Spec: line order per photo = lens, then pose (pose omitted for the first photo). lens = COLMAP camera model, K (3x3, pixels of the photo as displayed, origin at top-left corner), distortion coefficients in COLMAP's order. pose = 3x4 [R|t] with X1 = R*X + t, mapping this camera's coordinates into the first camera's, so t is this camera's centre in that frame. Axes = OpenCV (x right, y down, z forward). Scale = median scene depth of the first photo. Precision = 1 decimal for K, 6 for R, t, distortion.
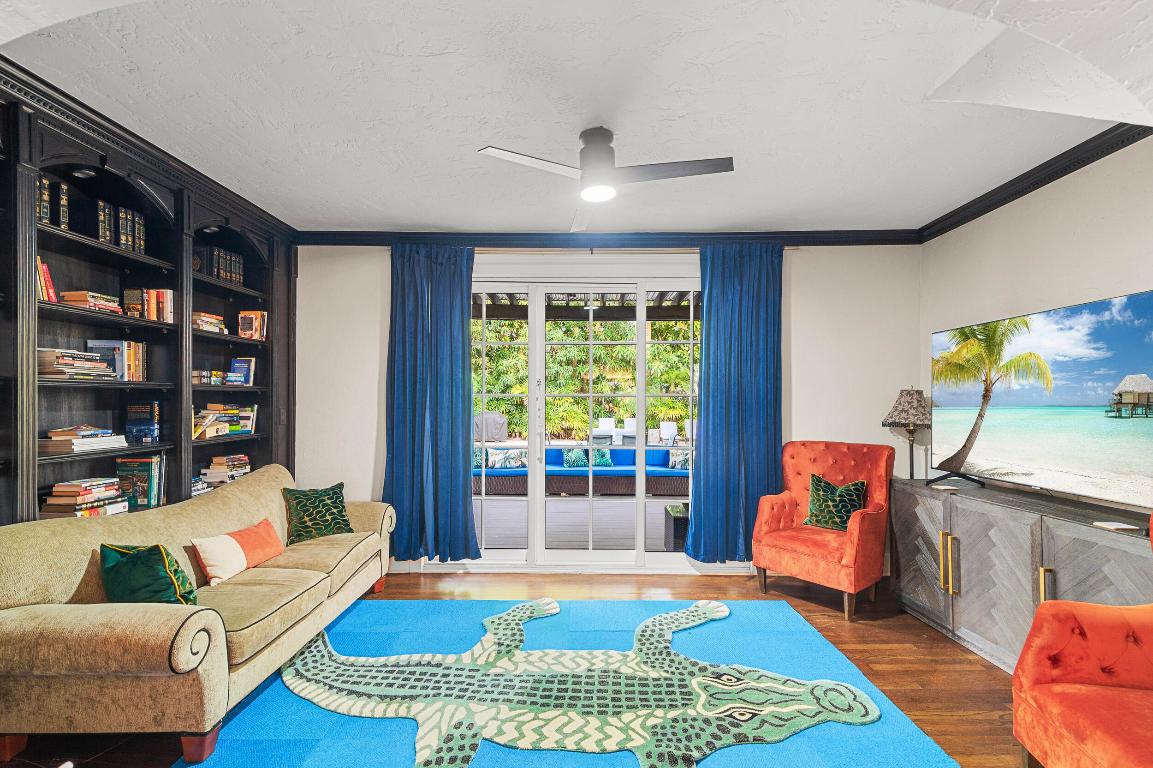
lens RADIAL K [[523.2, 0, 576.7], [0, 523.2, 400.2], [0, 0, 1]] dist [0.000529, 0.000208]
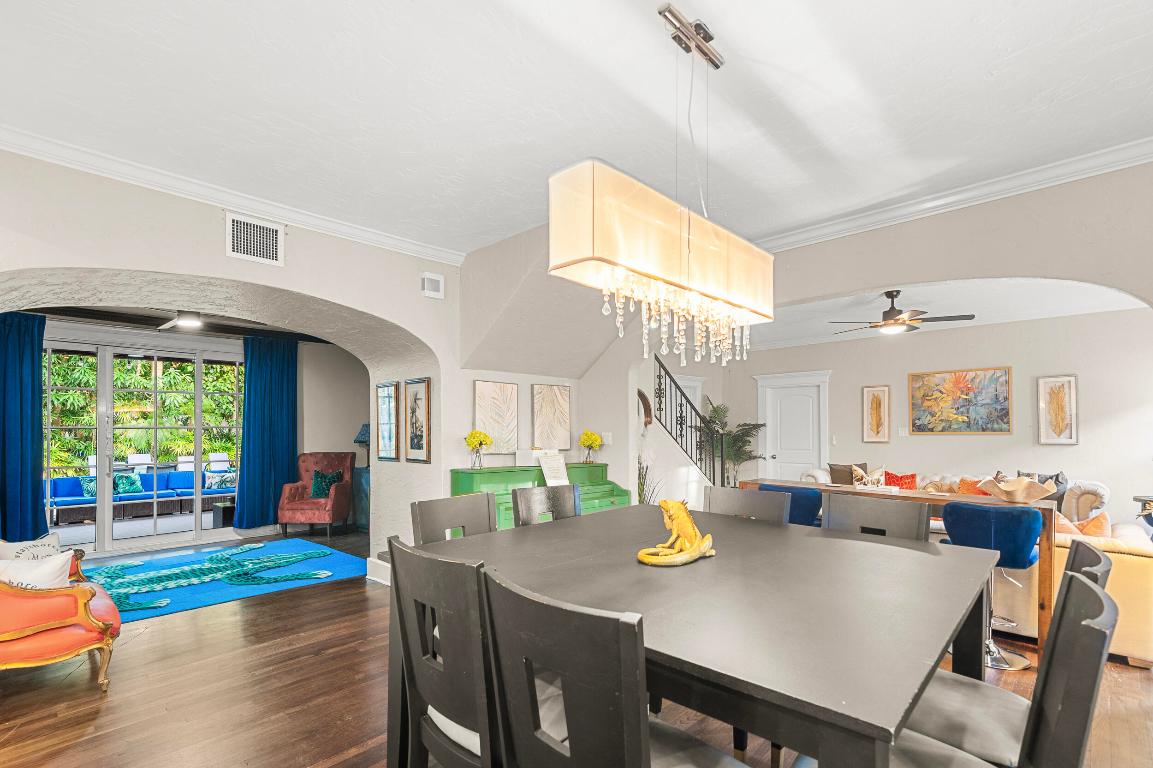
lens RADIAL K [[541.8, 0, 577.9], [0, 541.8, 425.4], [0, 0, 1]] dist [0.000673, 0.000067]
pose [[0.687842, 0.001656, 0.725858, -0.287687], [0.008817, 0.999905, -0.010636, 0.016090], [-0.725807, 0.013716, 0.687762, -0.966062]]
